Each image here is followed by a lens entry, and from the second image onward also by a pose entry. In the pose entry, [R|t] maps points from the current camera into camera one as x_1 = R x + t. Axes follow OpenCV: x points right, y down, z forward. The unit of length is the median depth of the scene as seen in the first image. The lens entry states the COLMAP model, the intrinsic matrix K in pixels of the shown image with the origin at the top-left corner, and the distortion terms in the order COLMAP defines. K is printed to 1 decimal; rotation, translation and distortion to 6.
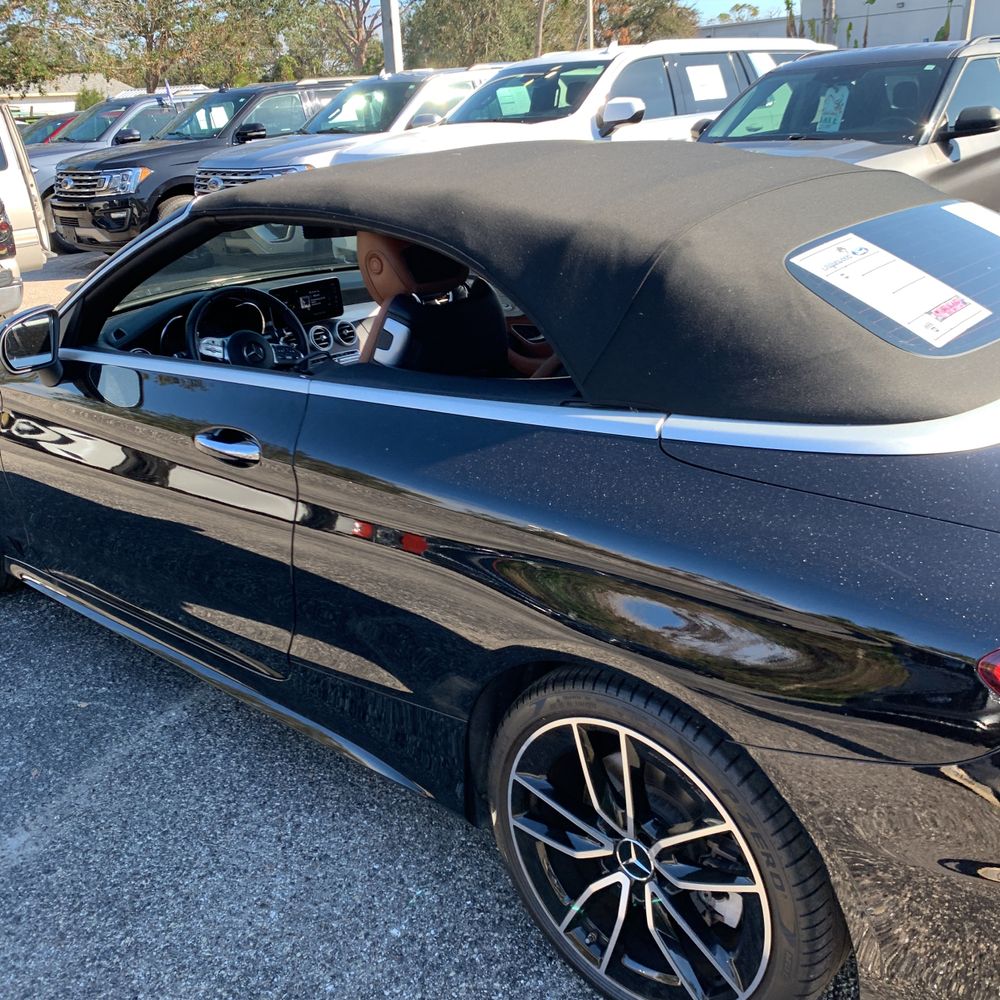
lens RADIAL K [[1035.4, 0, 507.7], [0, 1035.4, 499.2], [0, 0, 1]] dist [-0.002397, 0.001857]
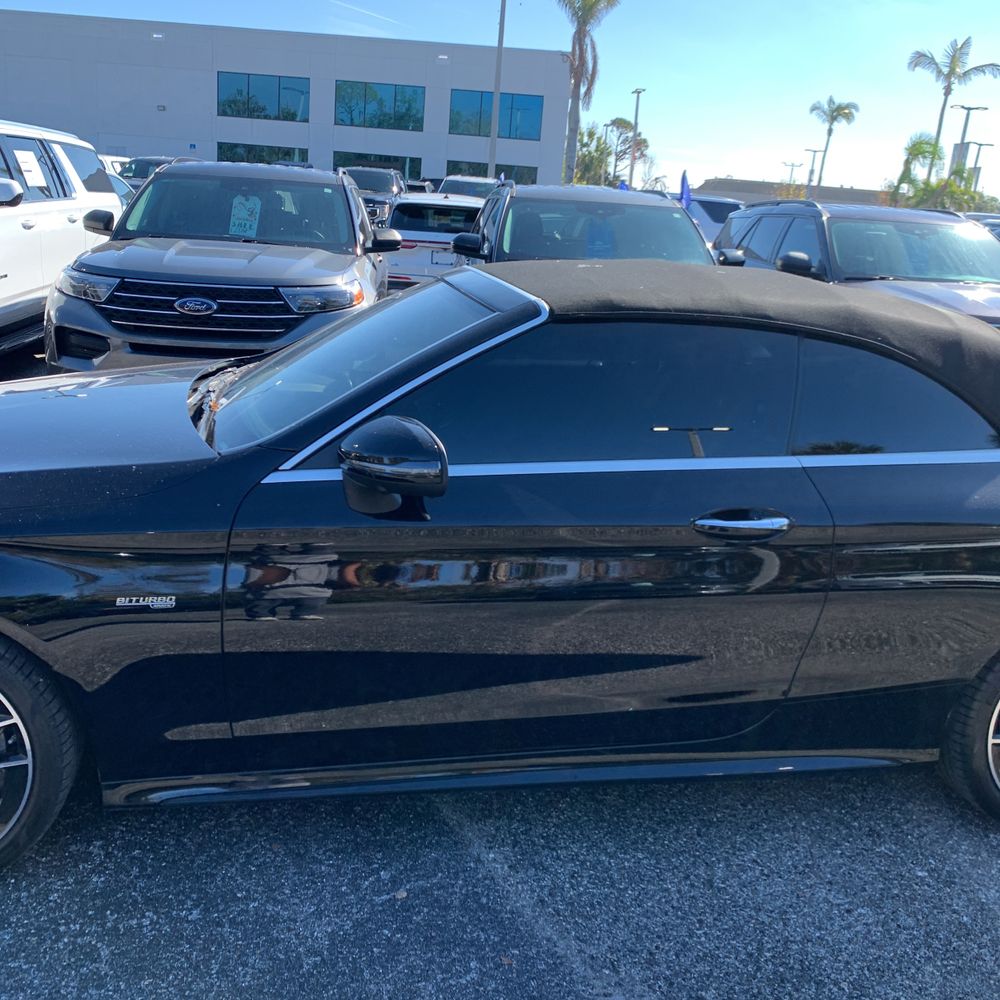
lens RADIAL K [[1017.5, 0, 500.0], [0, 1017.5, 500.0], [0, 0, 1]] dist [0.021721, -0.045477]
pose [[0.610065, -0.124502, 0.782509, -0.450722], [0.185460, 0.982582, 0.011746, -0.048028], [-0.770341, 0.137958, 0.622528, 0.178105]]
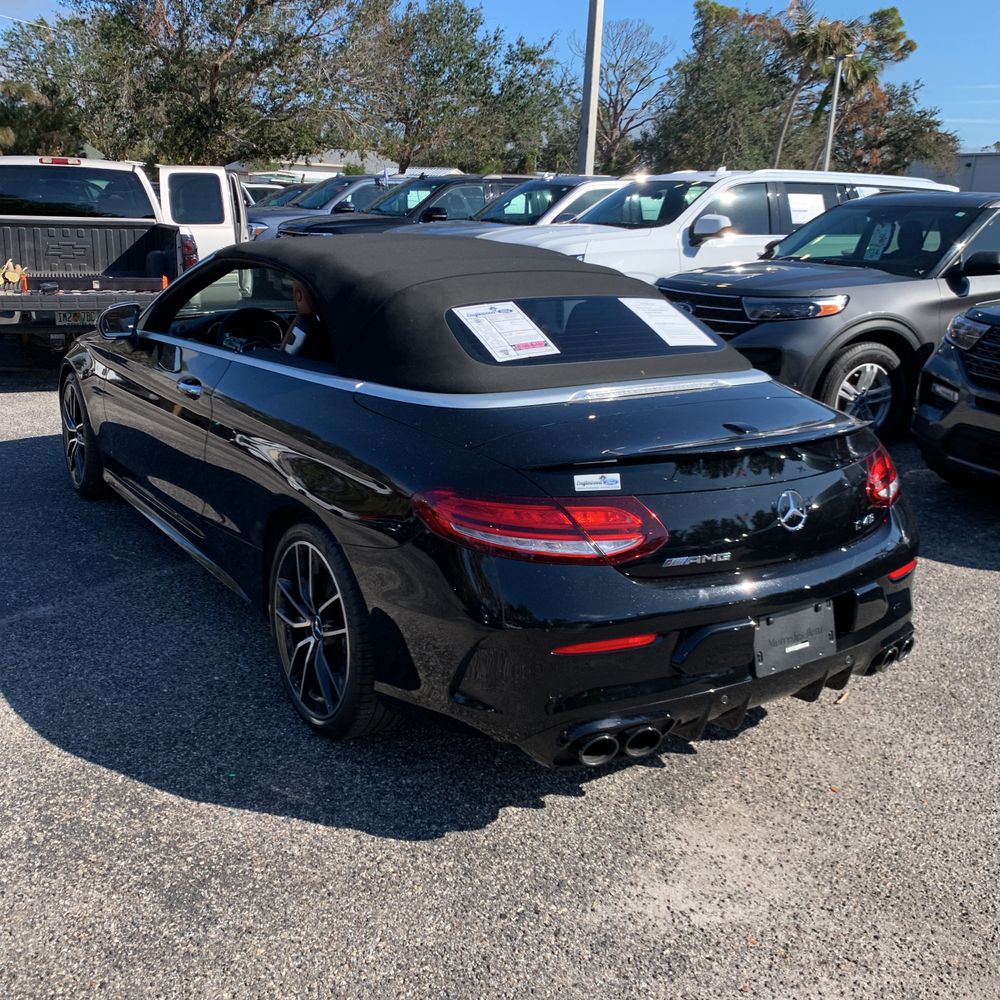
lens RADIAL K [[1032.8, 0, 482.9], [0, 1032.8, 496.1], [0, 0, 1]] dist [0.021301, -0.036227]
pose [[0.963594, 0.154290, -0.218362, 0.208334], [-0.172252, 0.982863, -0.065648, 0.054101], [0.204491, 0.100872, 0.973657, -0.191312]]
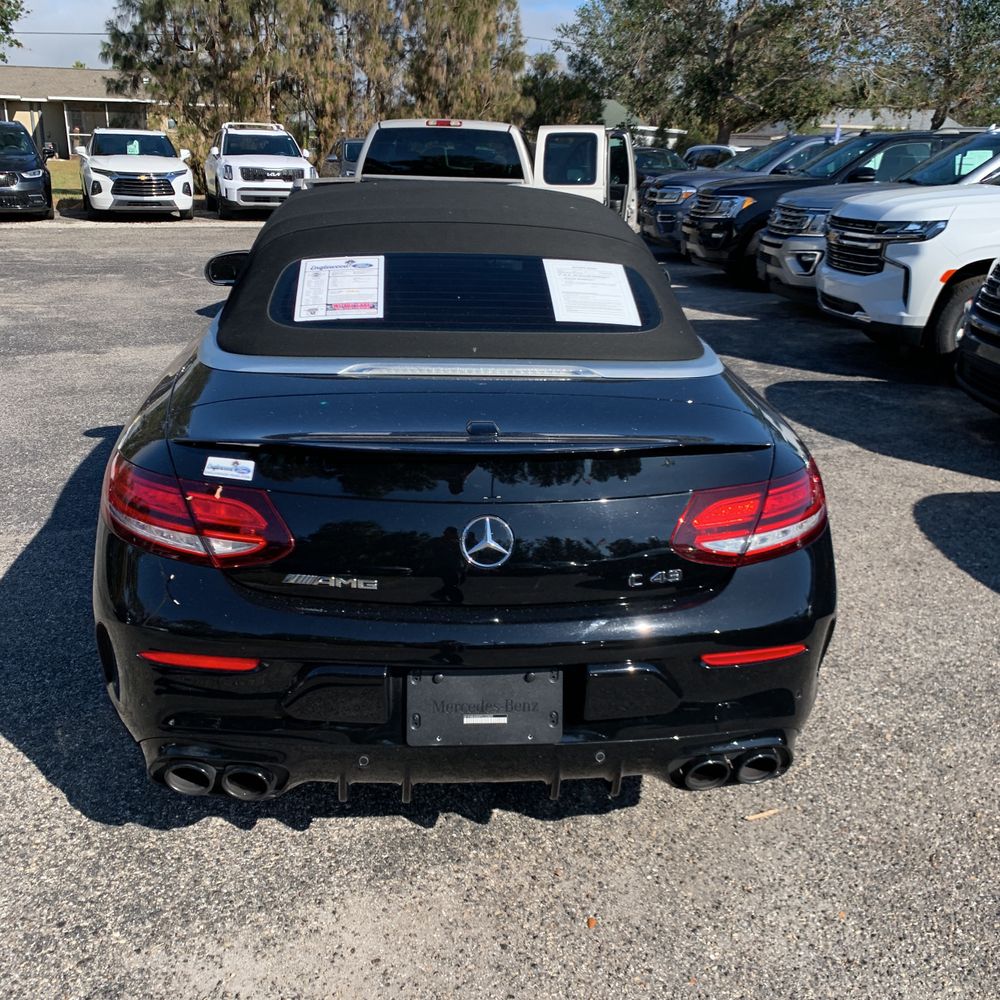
lens RADIAL K [[1028.5, 0, 488.3], [0, 1028.5, 511.4], [0, 0, 1]] dist [0.013016, -0.030865]
pose [[0.716238, 0.299692, -0.630228, 0.452089], [-0.310254, 0.945681, 0.097104, -0.035694], [0.625096, 0.125981, 0.770314, 0.017102]]
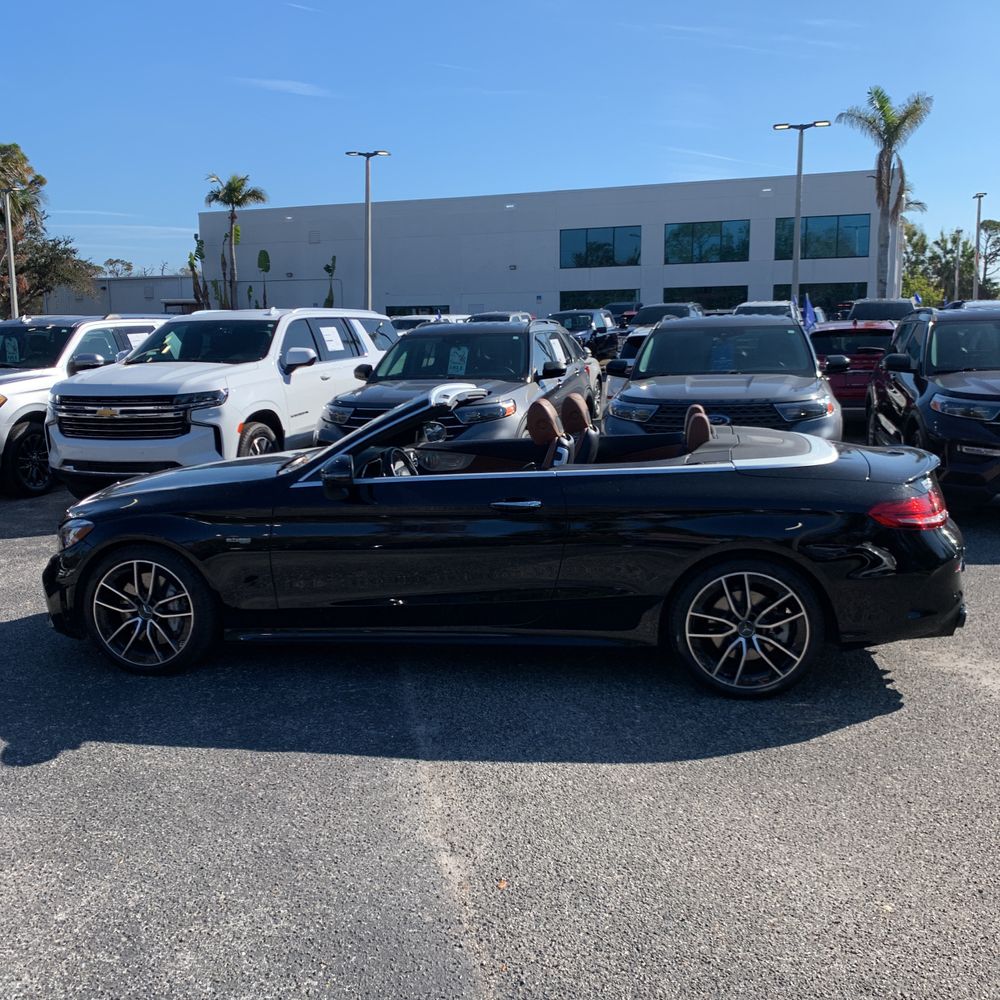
lens RADIAL K [[1011.8, 0, 500.0], [0, 1011.8, 500.0], [0, 0, 1]] dist [0.098113, -0.213100]
pose [[0.842847, -0.049885, 0.535836, -0.502763], [0.165610, 0.971418, -0.170060, 0.102150], [-0.512037, 0.232074, 0.827019, -0.257317]]
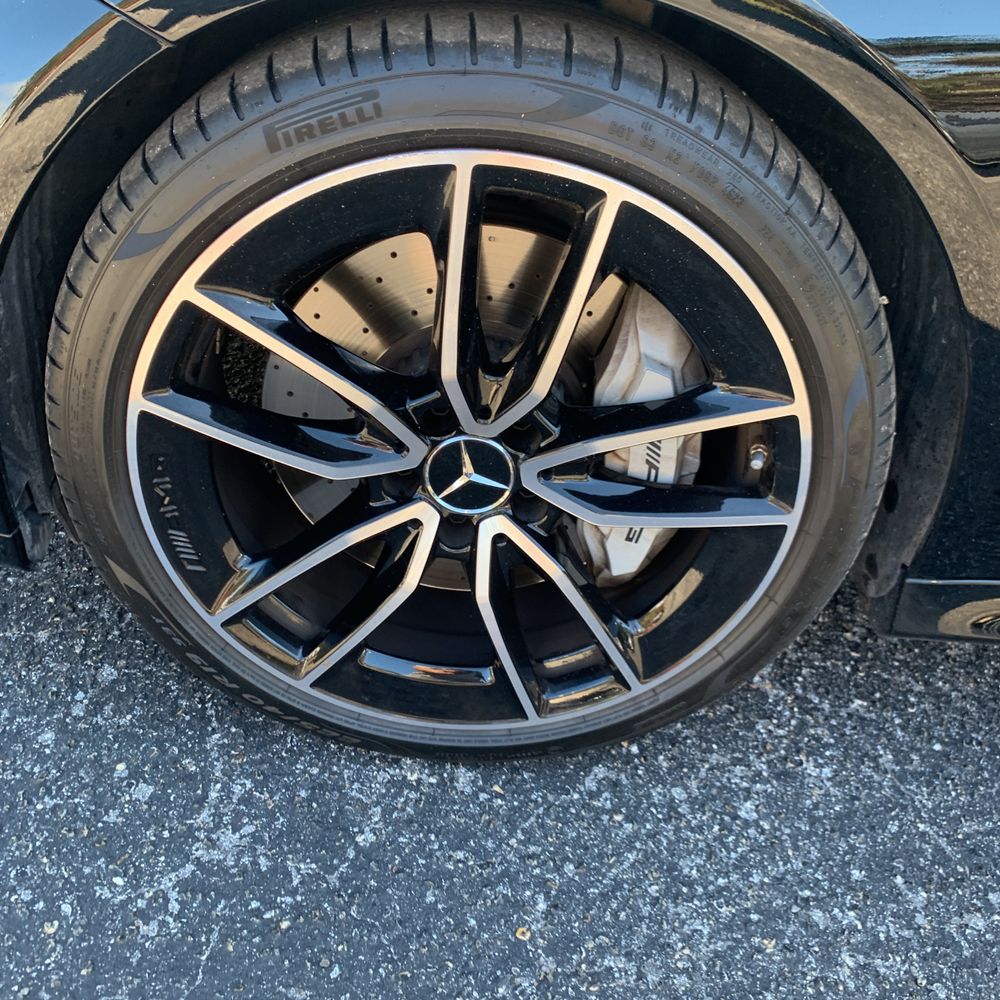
lens RADIAL K [[1011.8, 0, 500.0], [0, 1011.8, 500.0], [0, 0, 1]] dist [0.098113, -0.213100]
pose [[0.734352, -0.279223, 0.618678, -0.392078], [0.096430, 0.945142, 0.312104, -0.031519], [-0.671885, -0.169535, 0.720992, 0.465788]]
